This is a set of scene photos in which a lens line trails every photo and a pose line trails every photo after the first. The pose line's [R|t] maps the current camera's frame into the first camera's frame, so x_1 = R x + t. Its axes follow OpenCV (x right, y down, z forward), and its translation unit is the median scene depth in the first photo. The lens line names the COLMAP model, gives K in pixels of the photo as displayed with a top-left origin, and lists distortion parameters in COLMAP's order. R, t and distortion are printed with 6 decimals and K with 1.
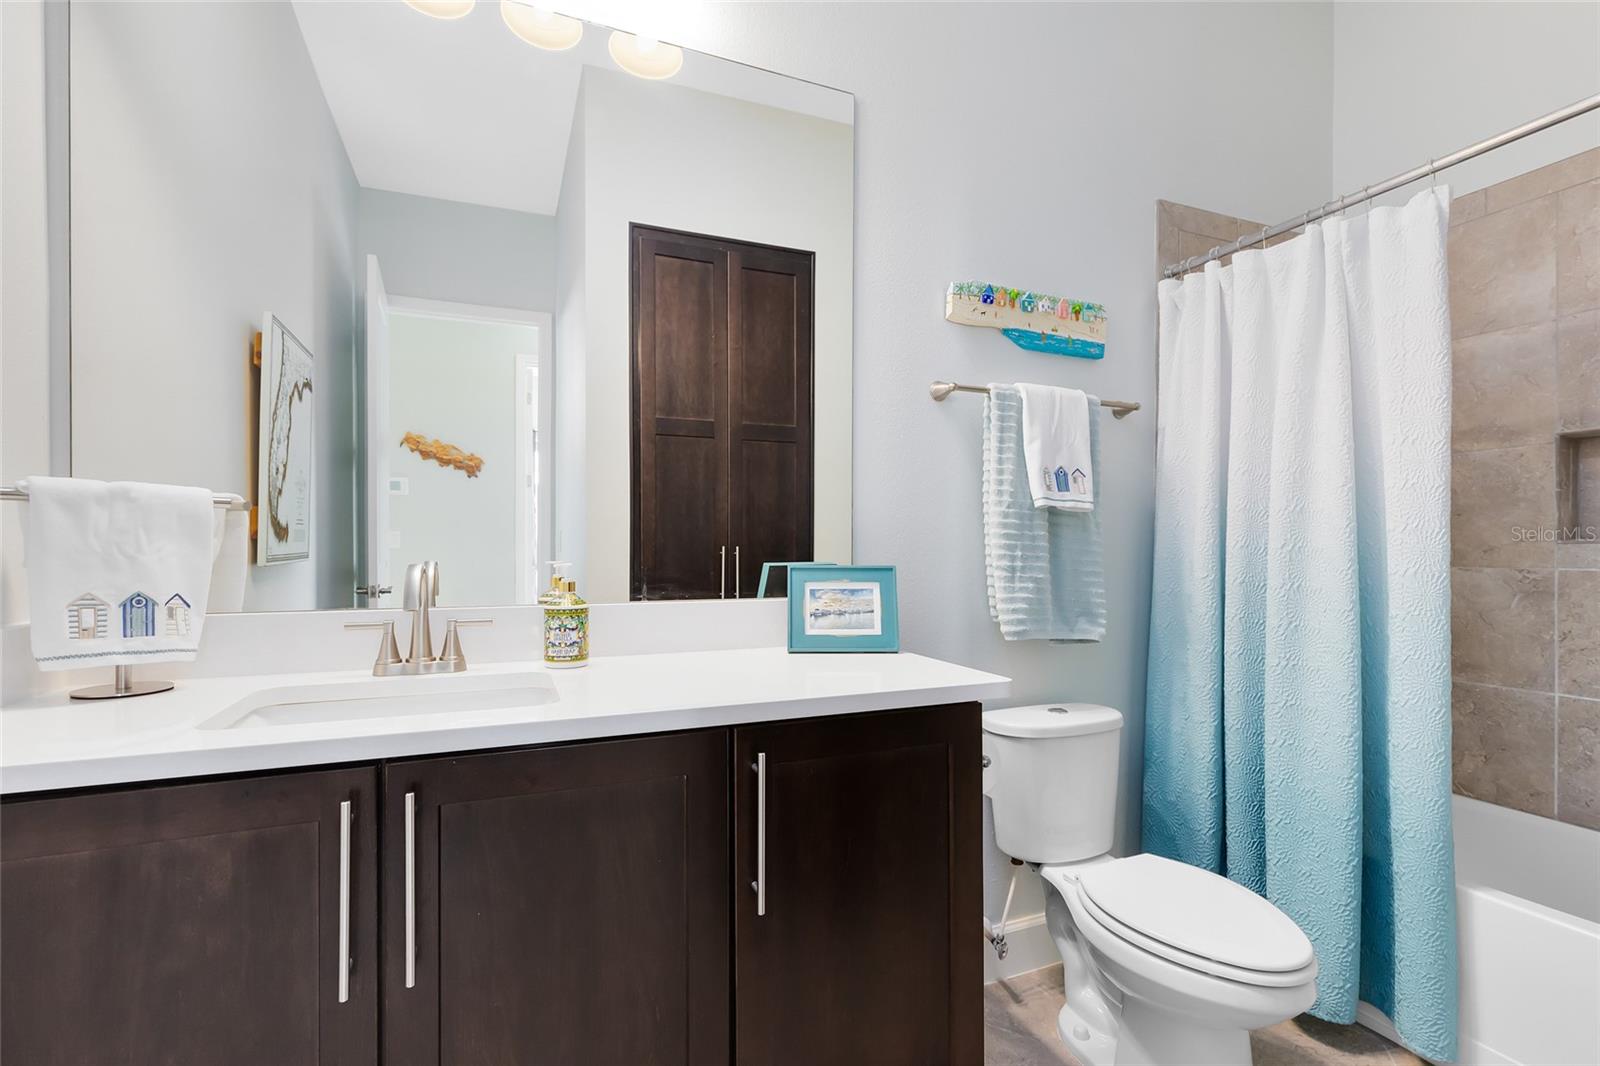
lens RADIAL K [[730.2, 0, 800.4], [0, 730.2, 550.3], [0, 0, 1]] dist [0.001714, 0.000285]
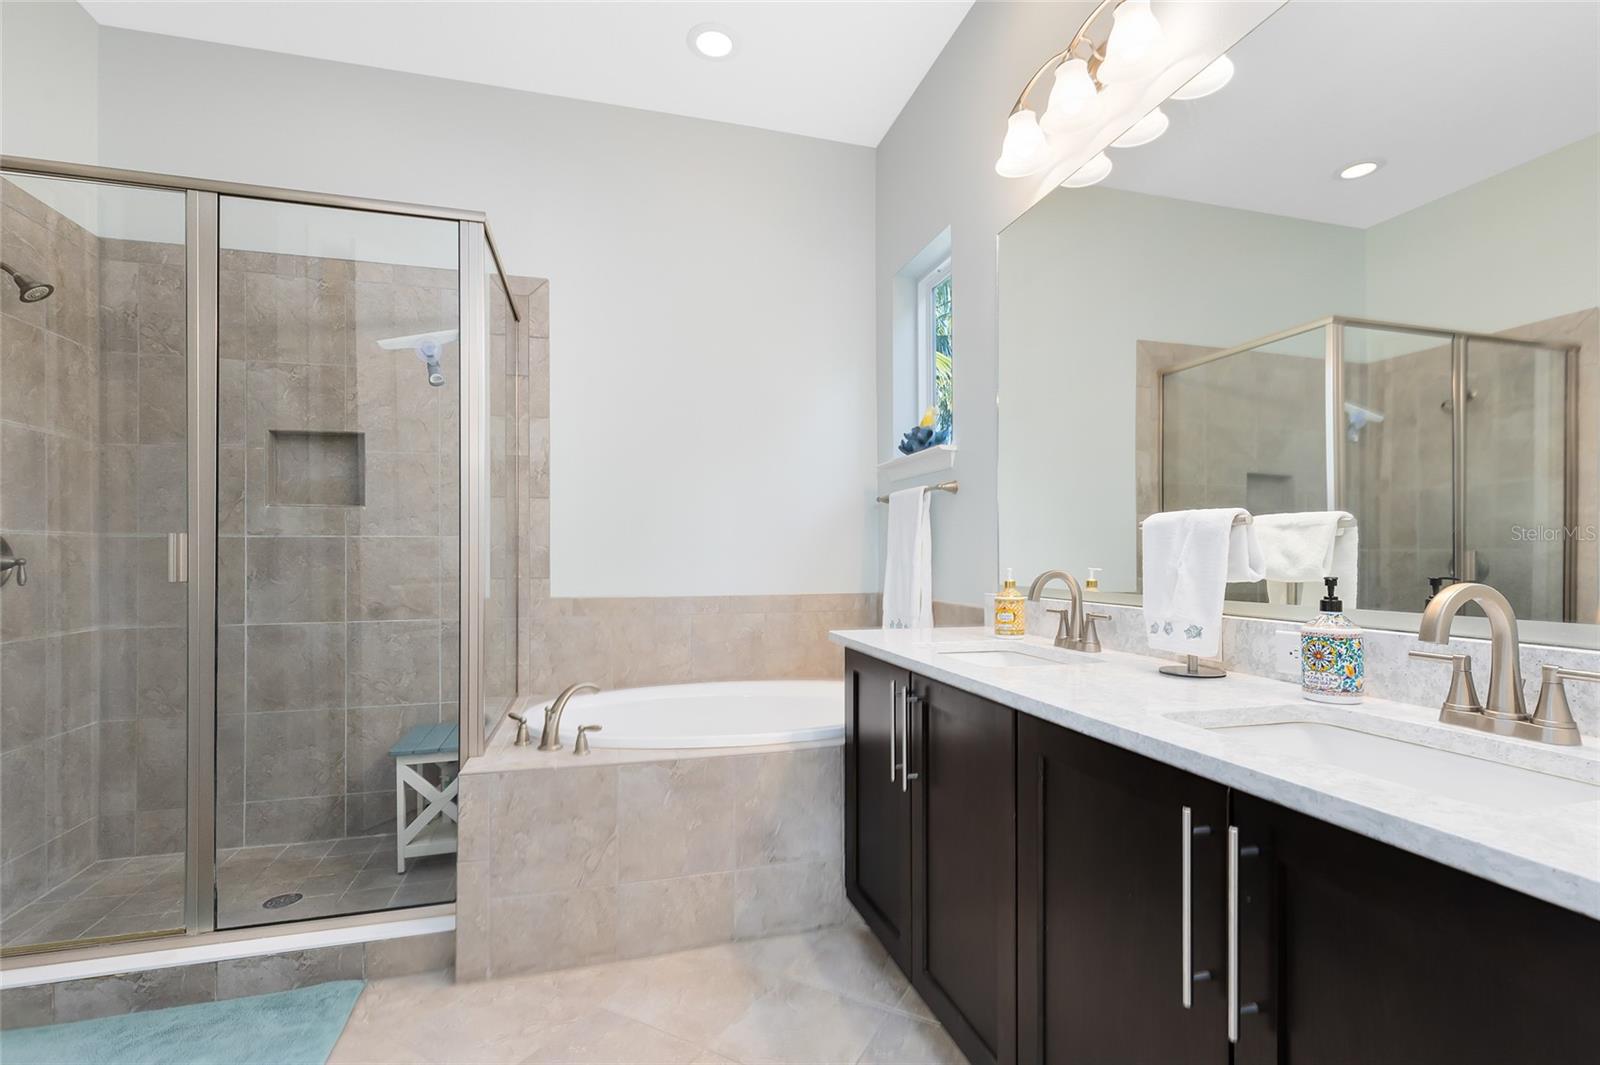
lens RADIAL K [[730.2, 0, 800.4], [0, 730.2, 549.8], [0, 0, 1]] dist [0.001714, 0.000285]
pose [[-0.124170, 0.003986, -0.992253, 0.327400], [-0.001466, 0.999990, 0.004201, -0.021461], [0.992260, 0.001976, -0.124162, 0.383806]]
